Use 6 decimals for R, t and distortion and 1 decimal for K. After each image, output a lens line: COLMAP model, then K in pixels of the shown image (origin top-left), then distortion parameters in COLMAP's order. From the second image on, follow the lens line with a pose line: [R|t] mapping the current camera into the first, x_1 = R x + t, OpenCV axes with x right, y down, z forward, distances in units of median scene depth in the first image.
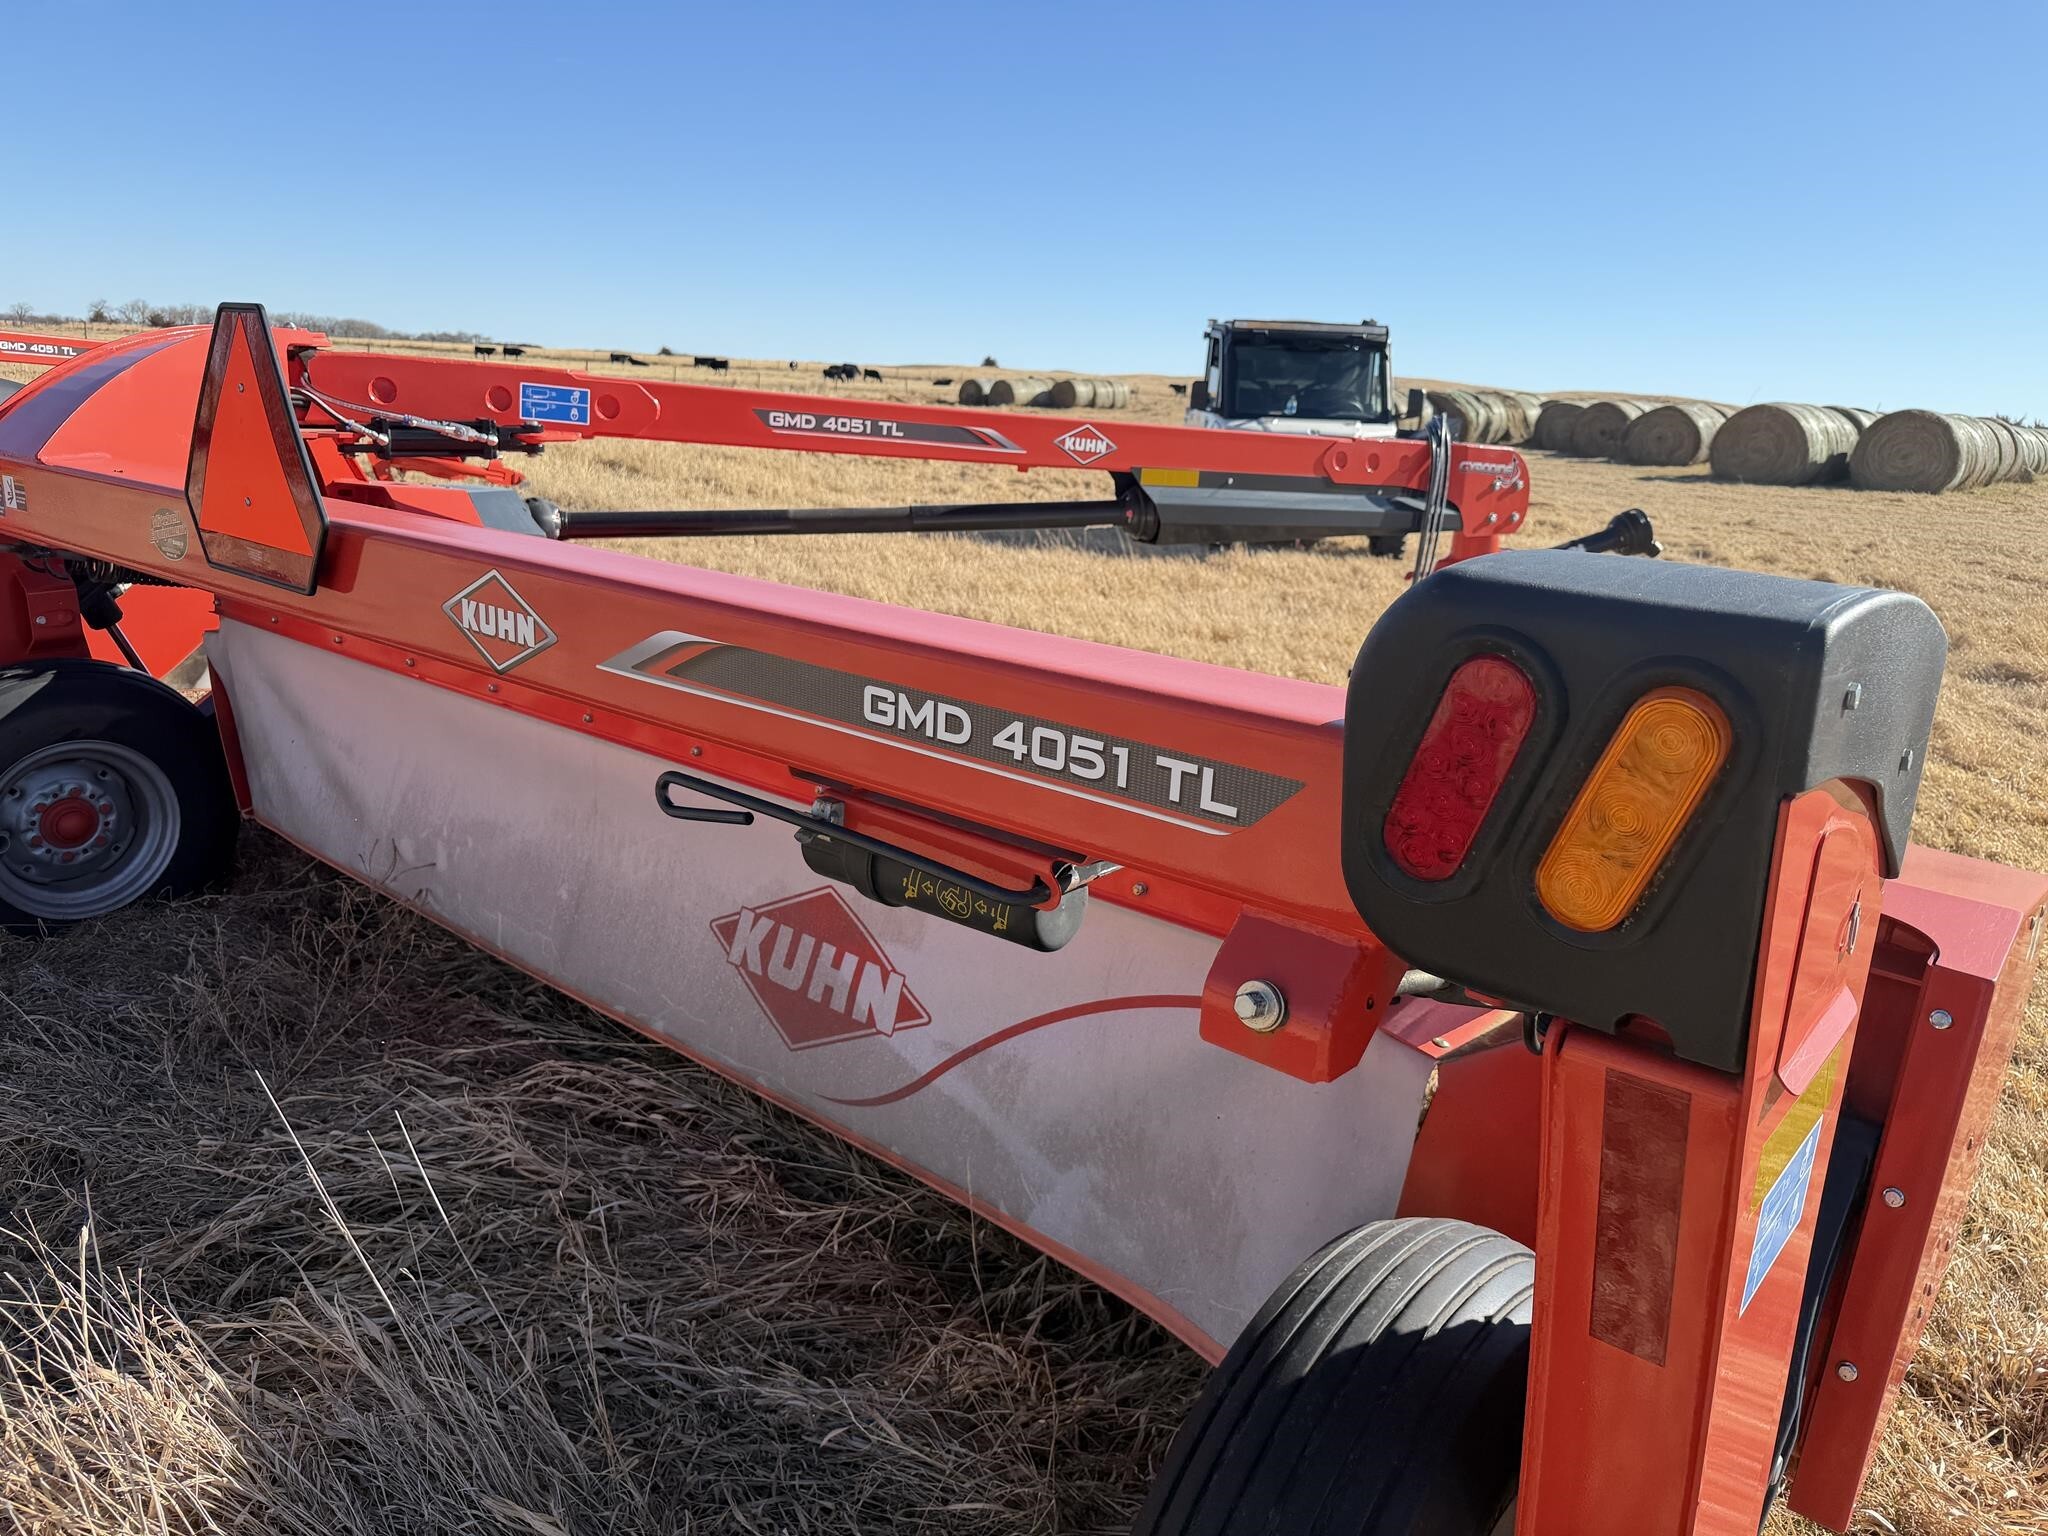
lens RADIAL K [[1474.7, 0, 1027.6], [0, 1474.7, 758.5], [0, 0, 1]] dist [0.027225, -0.044373]
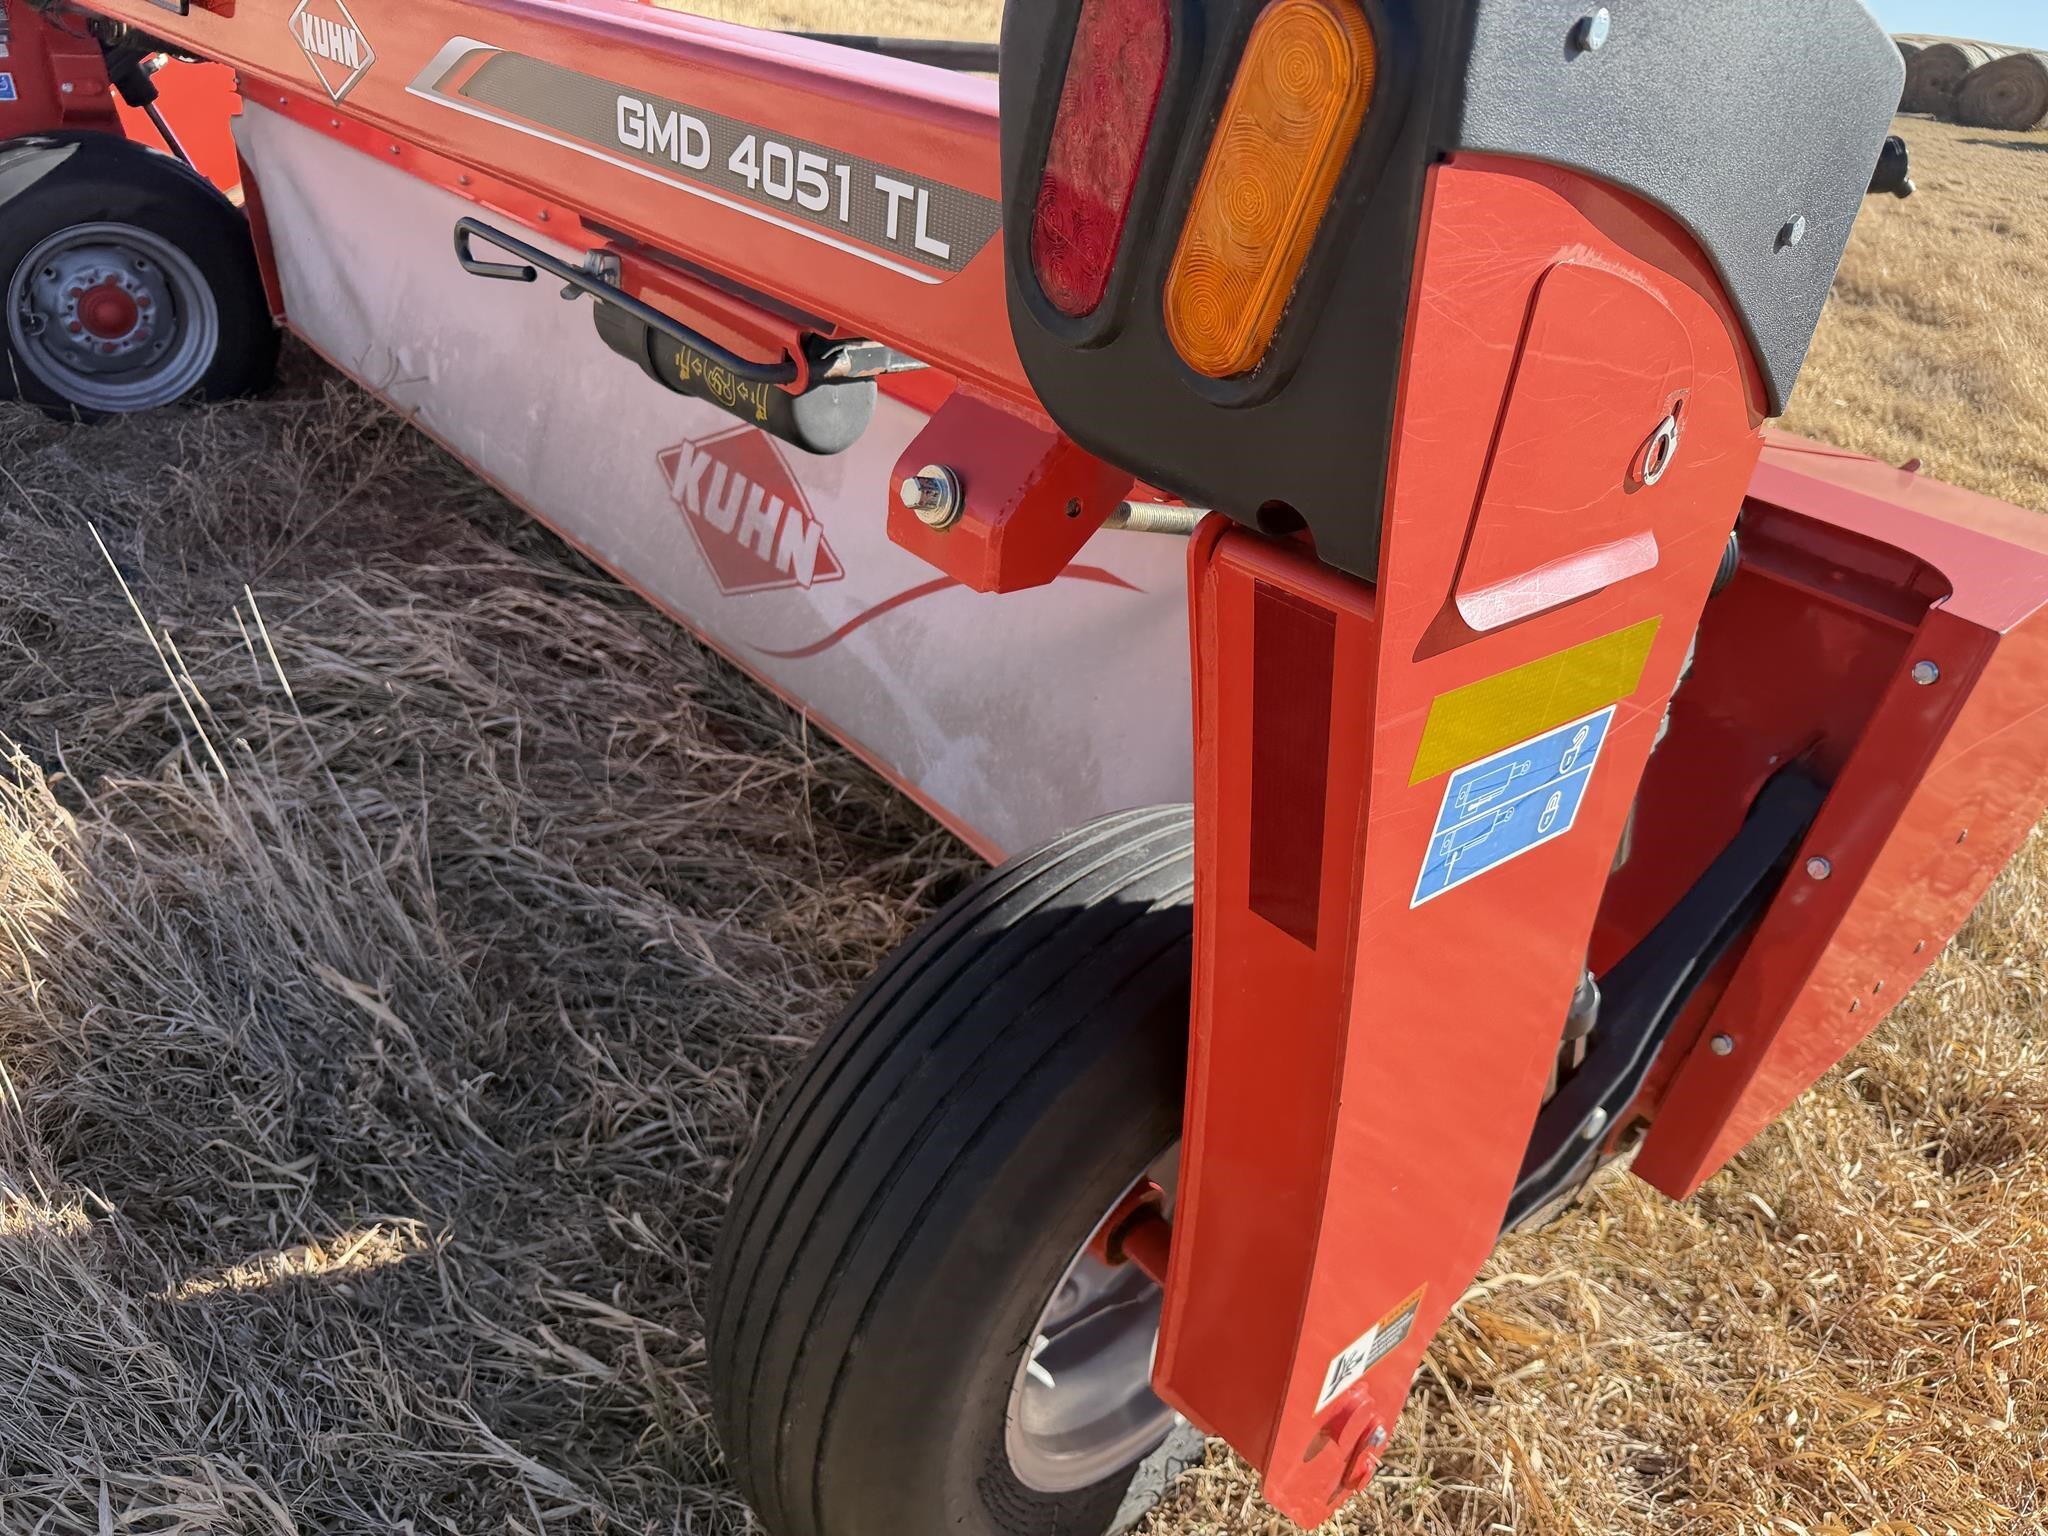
lens RADIAL K [[1474.4, 0, 1034.2], [0, 1474.4, 801.6], [0, 0, 1]] dist [0.015920, -0.037121]
pose [[0.986559, 0.127836, -0.101784, 0.112816], [-0.096846, 0.959120, 0.265911, 0.038686], [0.131616, -0.252479, 0.958609, 0.061078]]
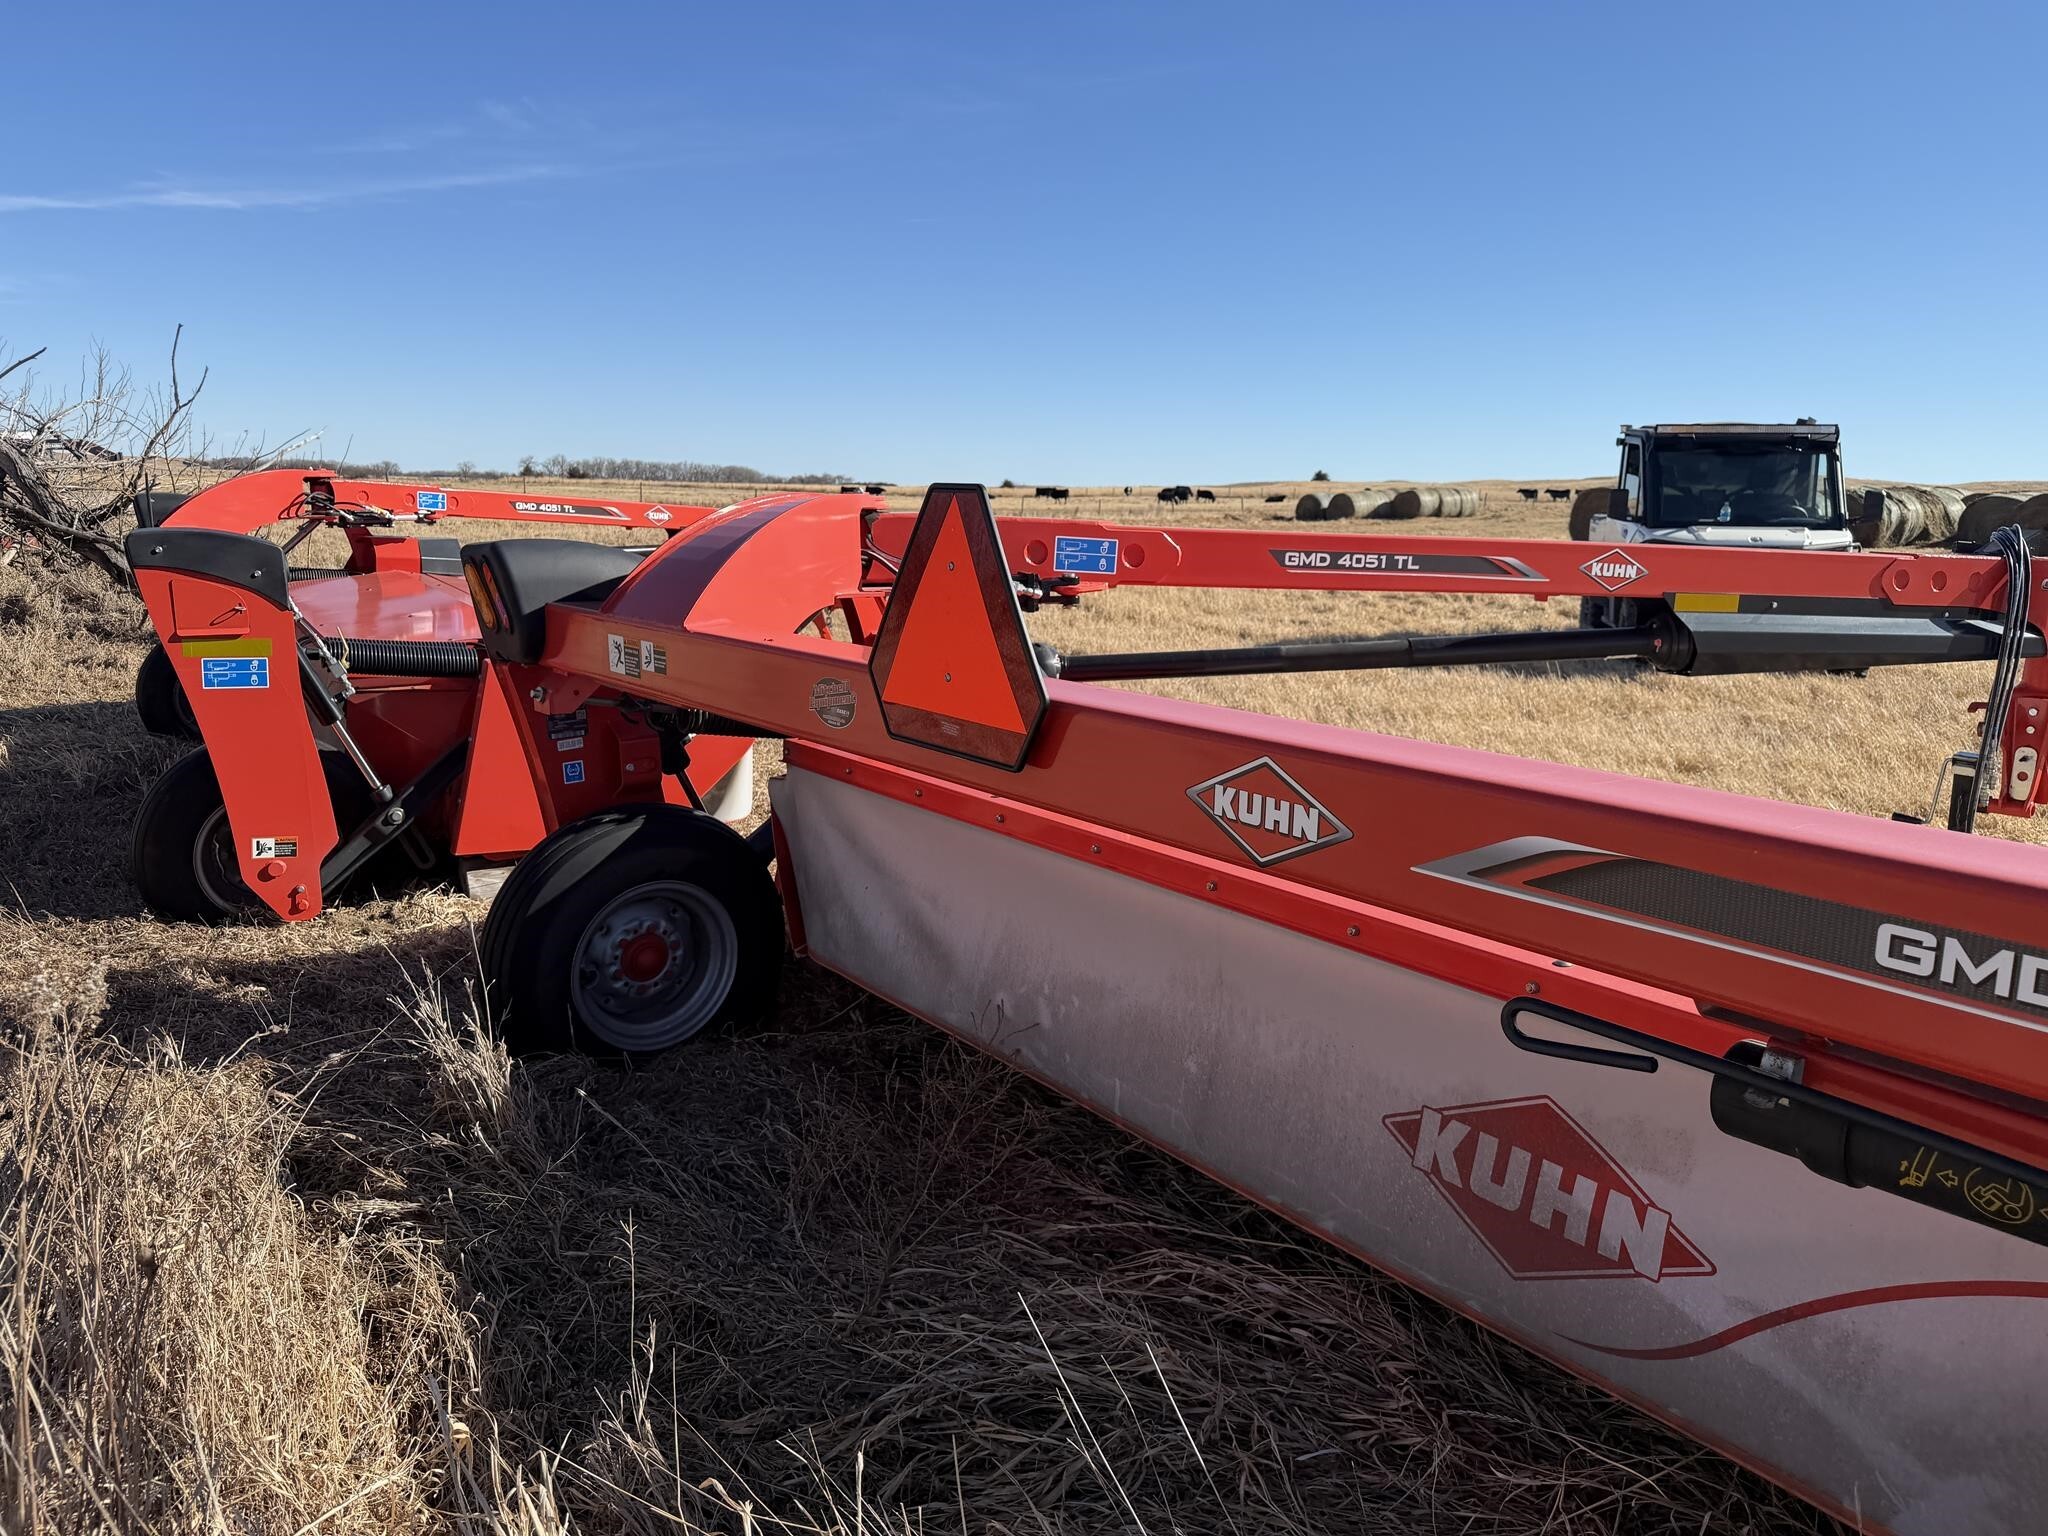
lens RADIAL K [[1433.6, 0, 983.3], [0, 1433.6, 735.7], [0, 0, 1]] dist [0.104738, -0.231849]
pose [[0.971013, -0.004044, -0.238991, -0.175027], [-0.017010, 0.996153, -0.085966, -0.032805], [0.238420, 0.087540, 0.967209, 0.042916]]
